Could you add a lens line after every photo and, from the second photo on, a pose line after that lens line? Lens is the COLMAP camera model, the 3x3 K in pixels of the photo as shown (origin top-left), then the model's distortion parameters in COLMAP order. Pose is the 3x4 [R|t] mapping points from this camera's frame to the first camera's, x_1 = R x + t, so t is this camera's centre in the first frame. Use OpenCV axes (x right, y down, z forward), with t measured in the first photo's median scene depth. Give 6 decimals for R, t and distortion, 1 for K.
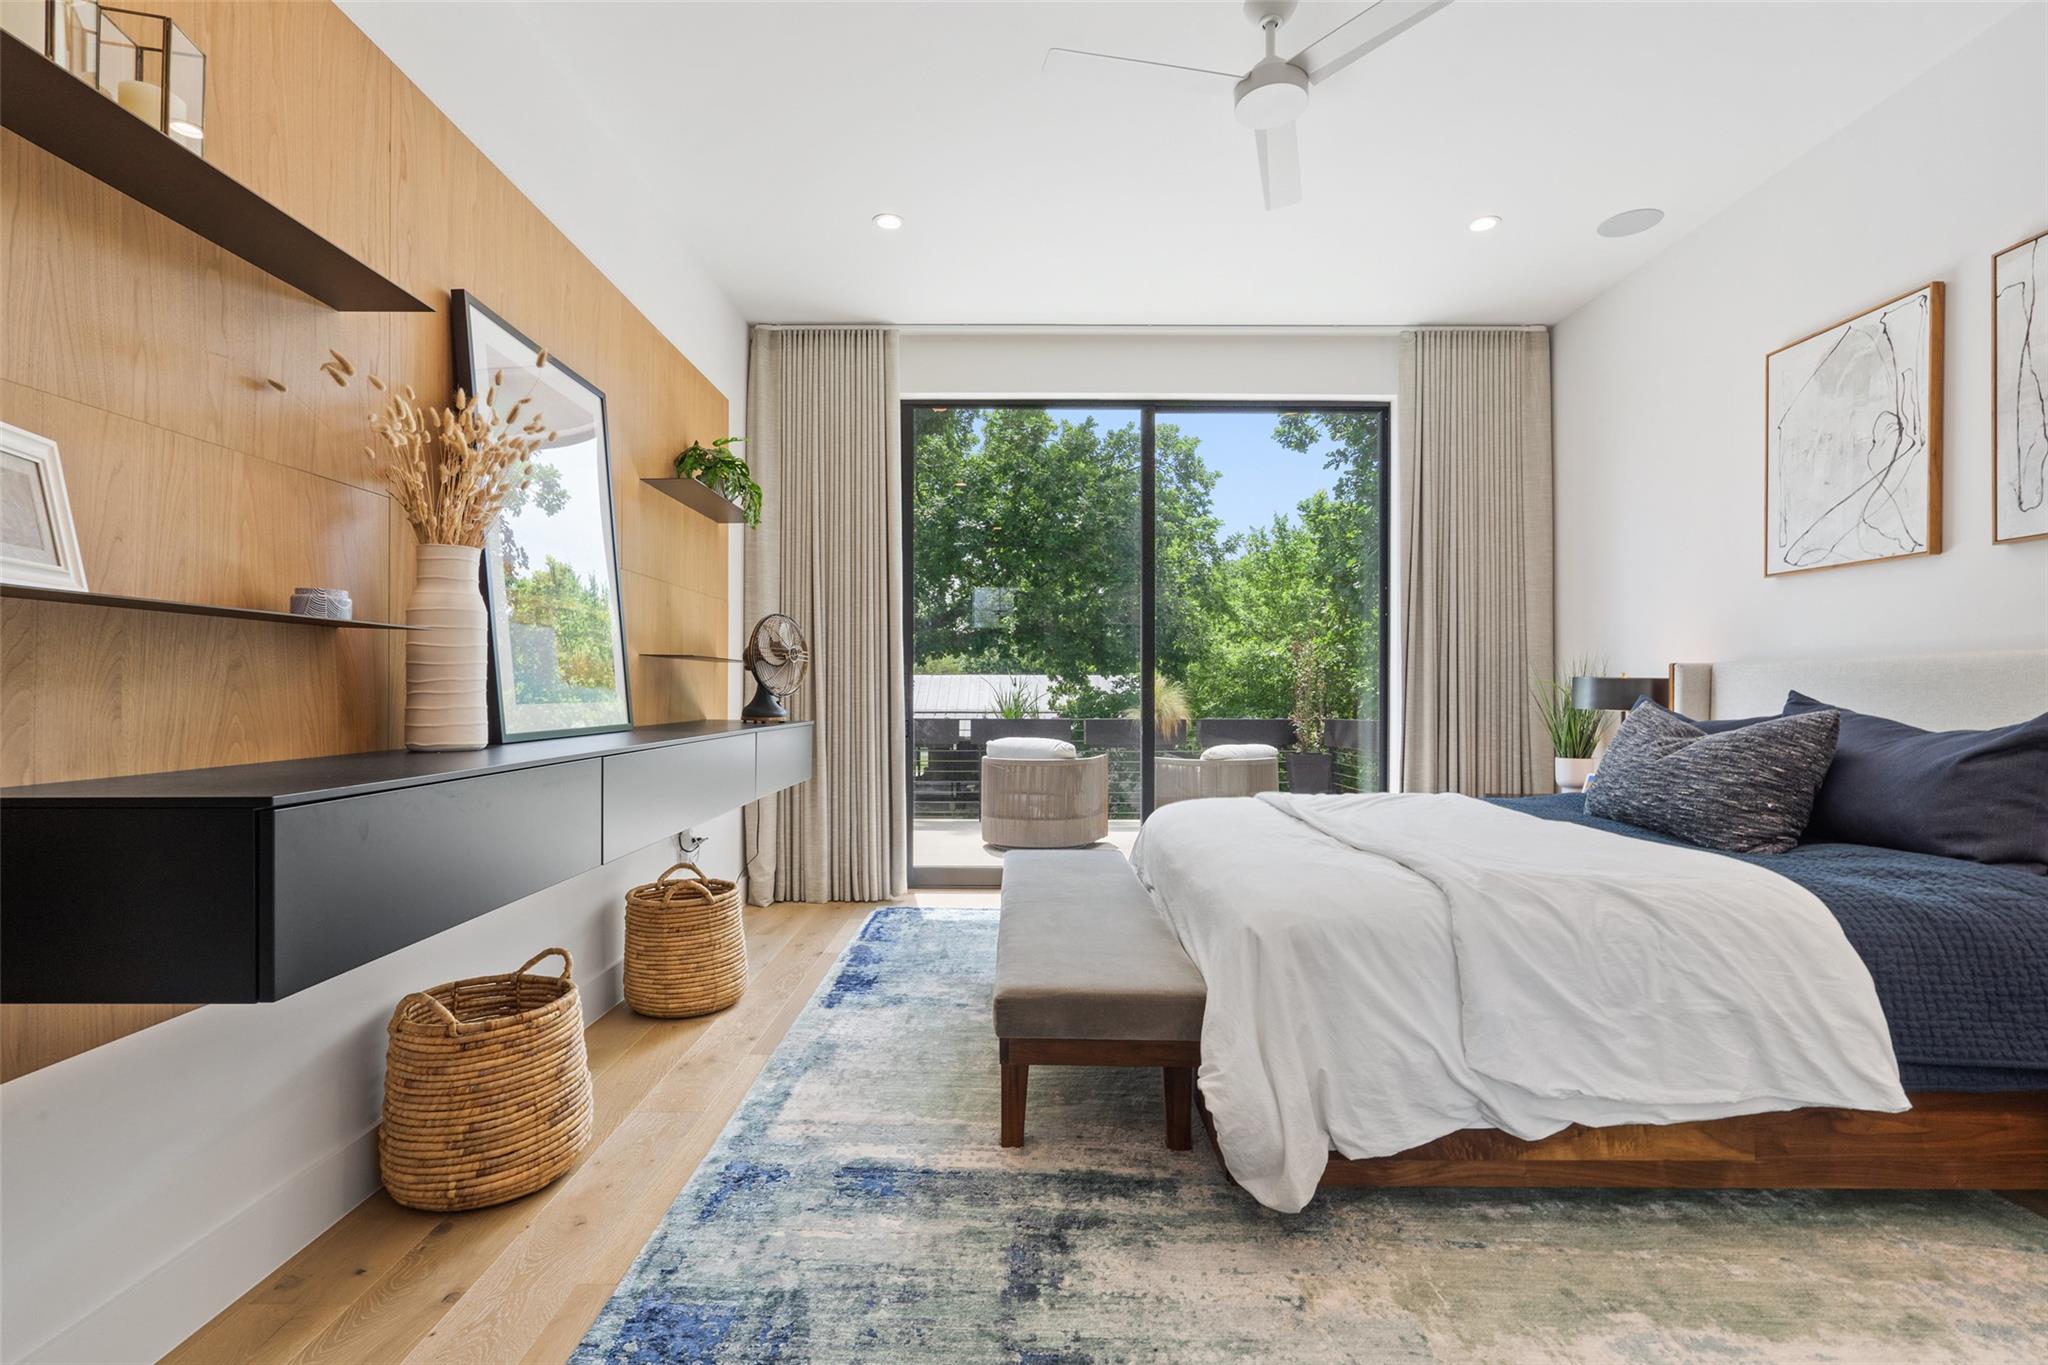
lens RADIAL K [[934.9, 0, 1020.0], [0, 934.9, 684.3], [0, 0, 1]] dist [-0.004756, 0.003379]
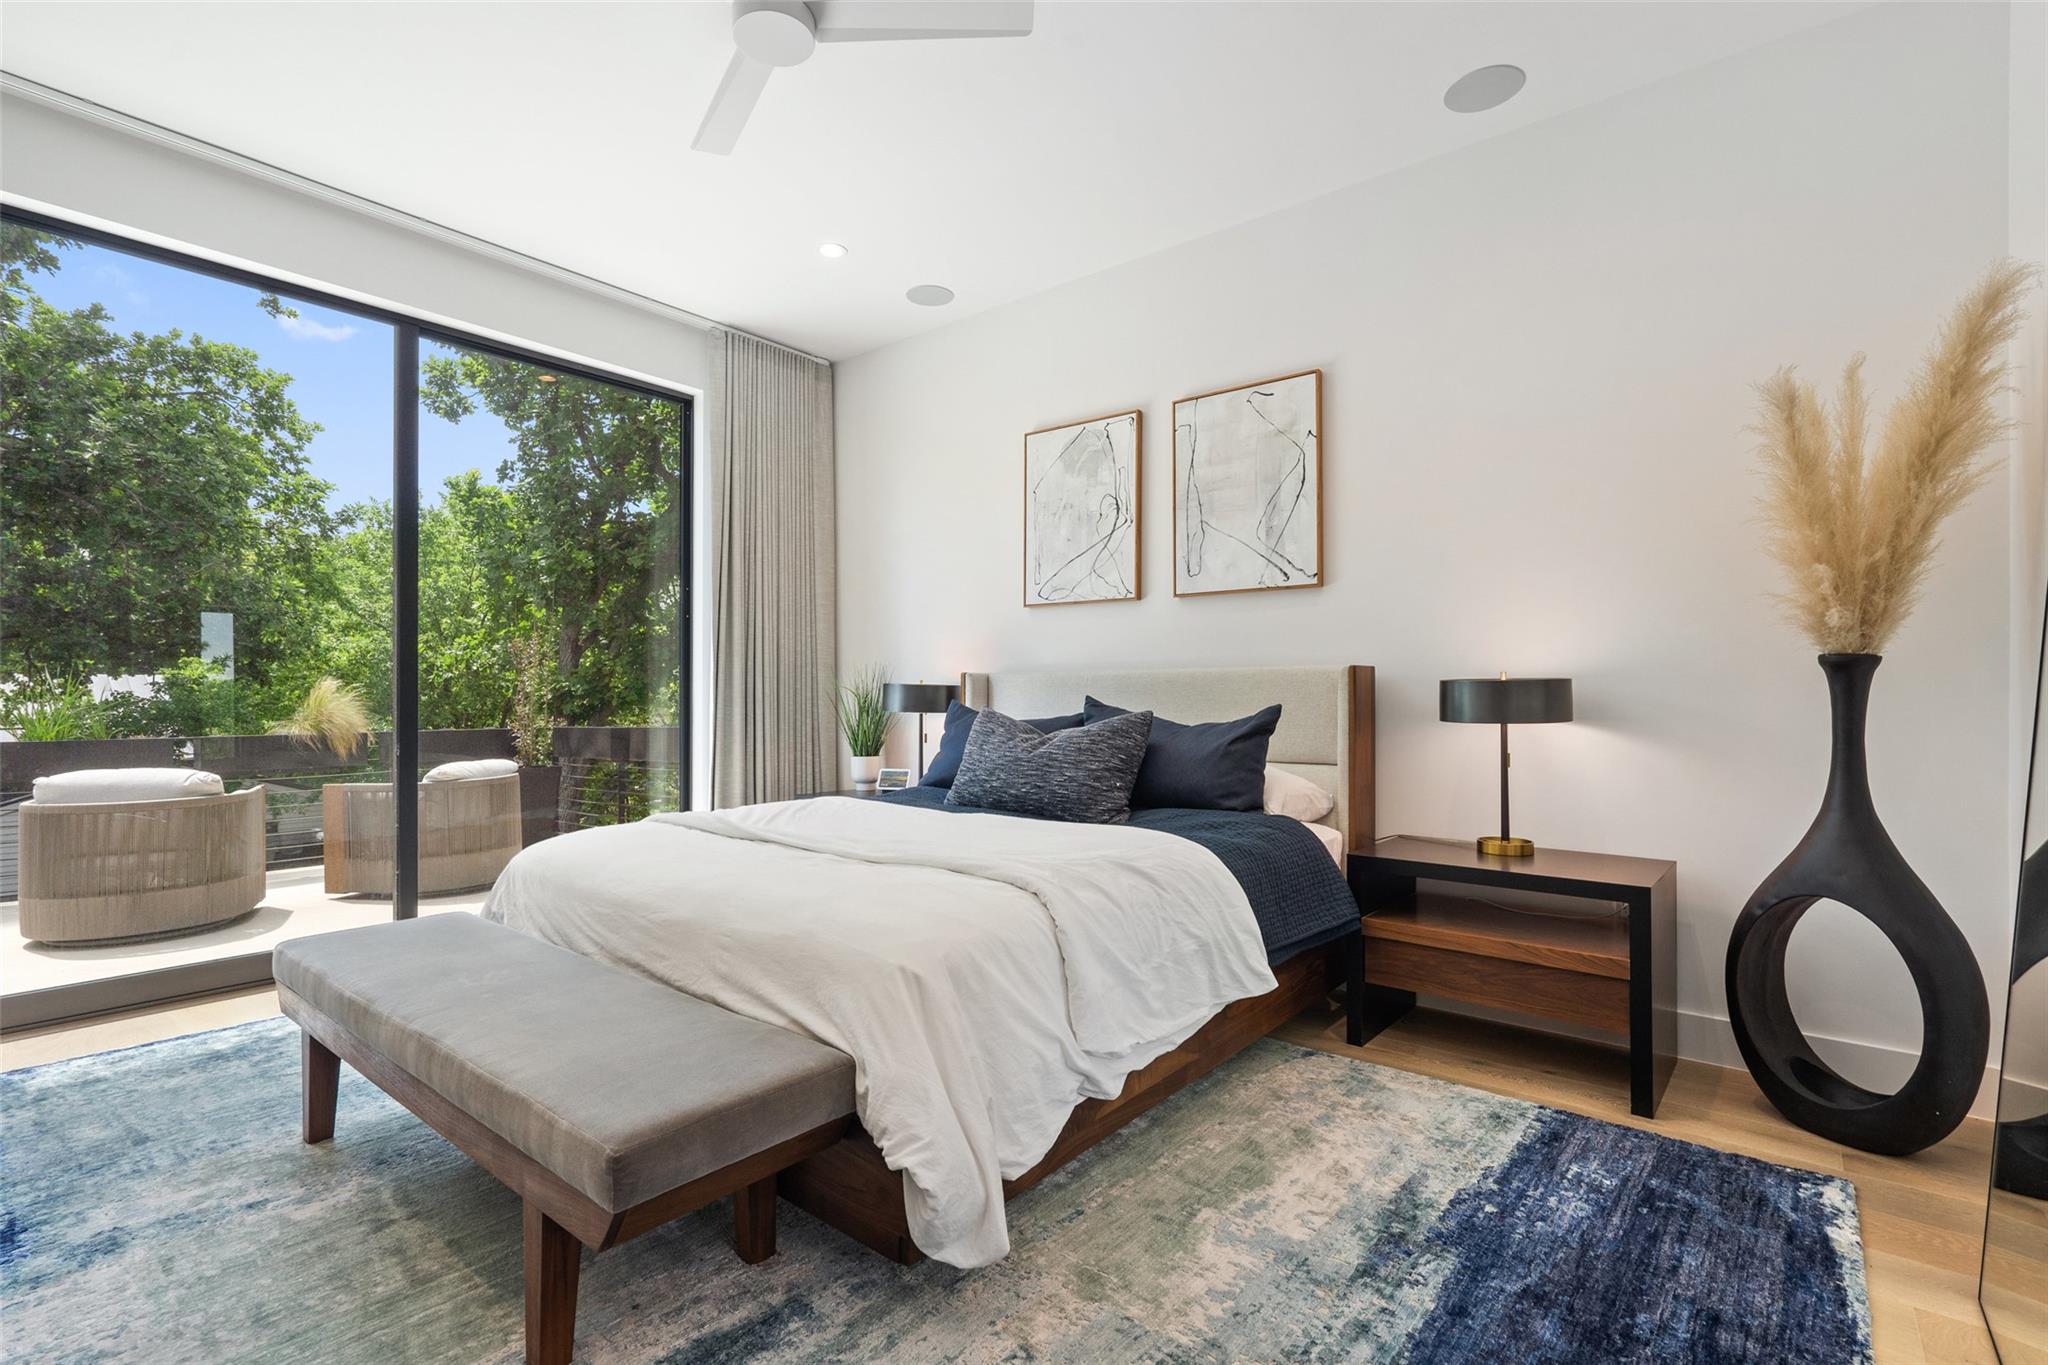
lens RADIAL K [[934.9, 0, 1014.9], [0, 934.9, 689.5], [0, 0, 1]] dist [-0.004756, 0.003379]
pose [[0.634583, 0.001842, 0.772852, -0.229037], [-0.003065, 0.999995, 0.000134, -0.001617], [-0.772848, -0.002453, 0.634586, 0.220012]]
